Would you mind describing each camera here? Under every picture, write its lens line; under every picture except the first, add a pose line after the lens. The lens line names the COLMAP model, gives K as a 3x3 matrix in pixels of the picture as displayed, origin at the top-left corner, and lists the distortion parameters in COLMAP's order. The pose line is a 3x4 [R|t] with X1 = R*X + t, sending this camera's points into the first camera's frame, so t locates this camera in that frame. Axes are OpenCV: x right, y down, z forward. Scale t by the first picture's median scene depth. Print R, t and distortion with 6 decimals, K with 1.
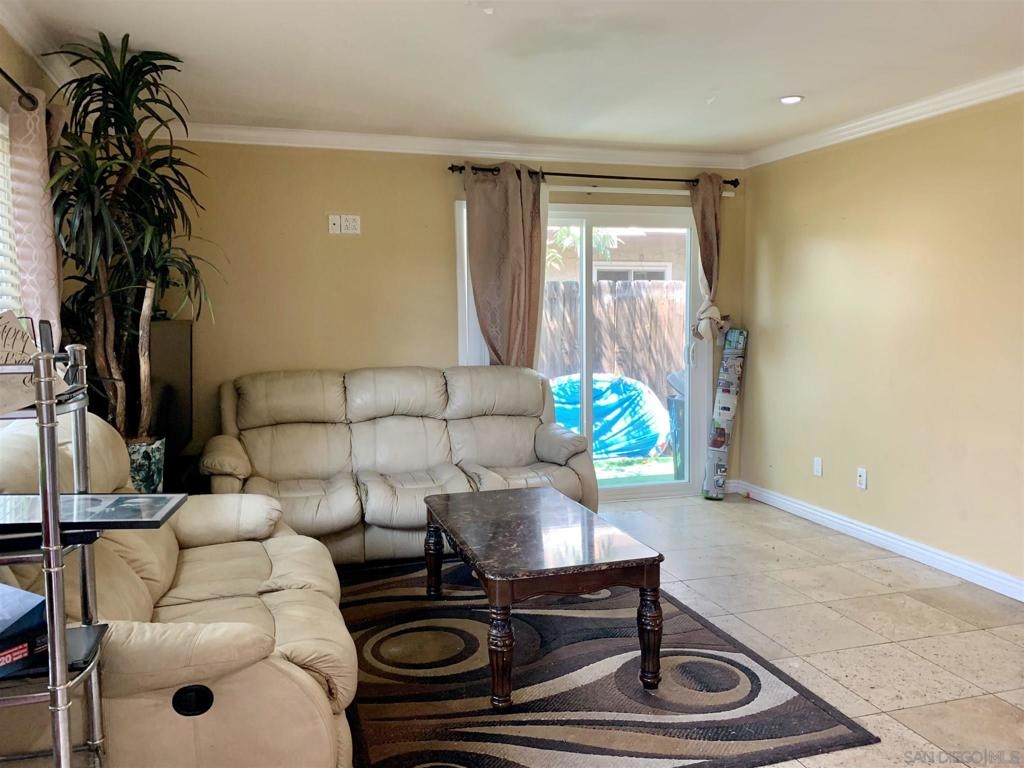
lens RADIAL K [[818.0, 0, 514.8], [0, 818.0, 383.0], [0, 0, 1]] dist [0.029503, -0.013680]
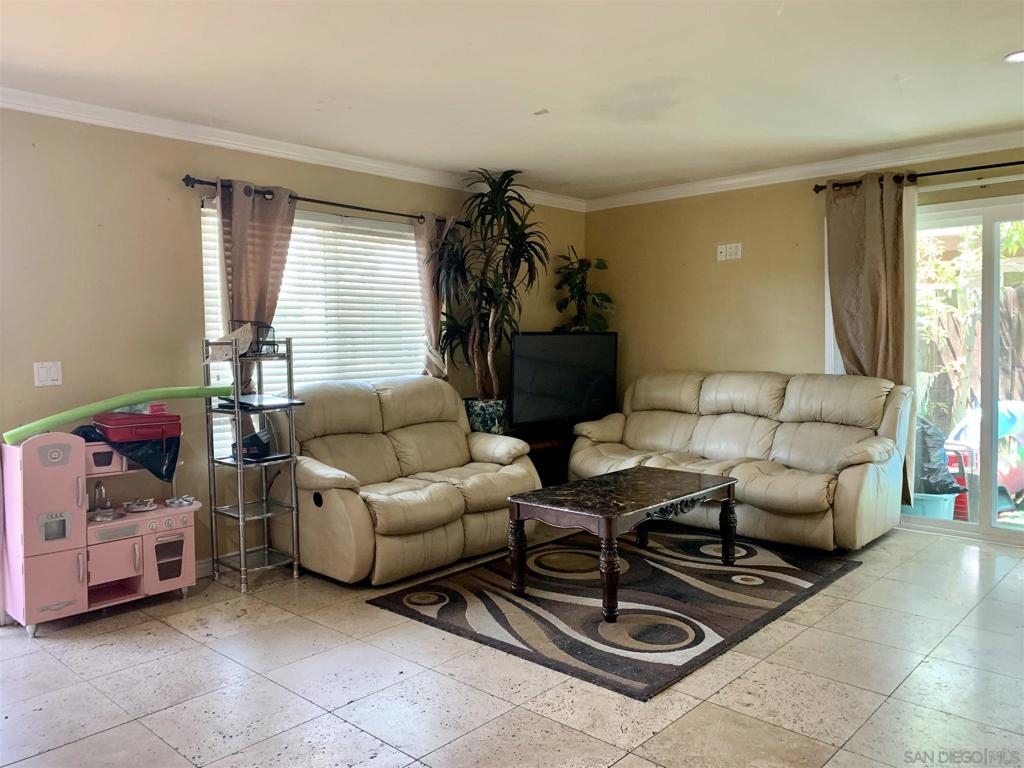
lens RADIAL K [[818.0, 0, 519.3], [0, 818.0, 382.4], [0, 0, 1]] dist [0.029503, -0.013680]
pose [[0.475833, 0.048155, -0.878216, 0.766055], [-0.071004, 0.997344, 0.016216, 0.000569], [0.876665, 0.054641, 0.477989, 0.176074]]
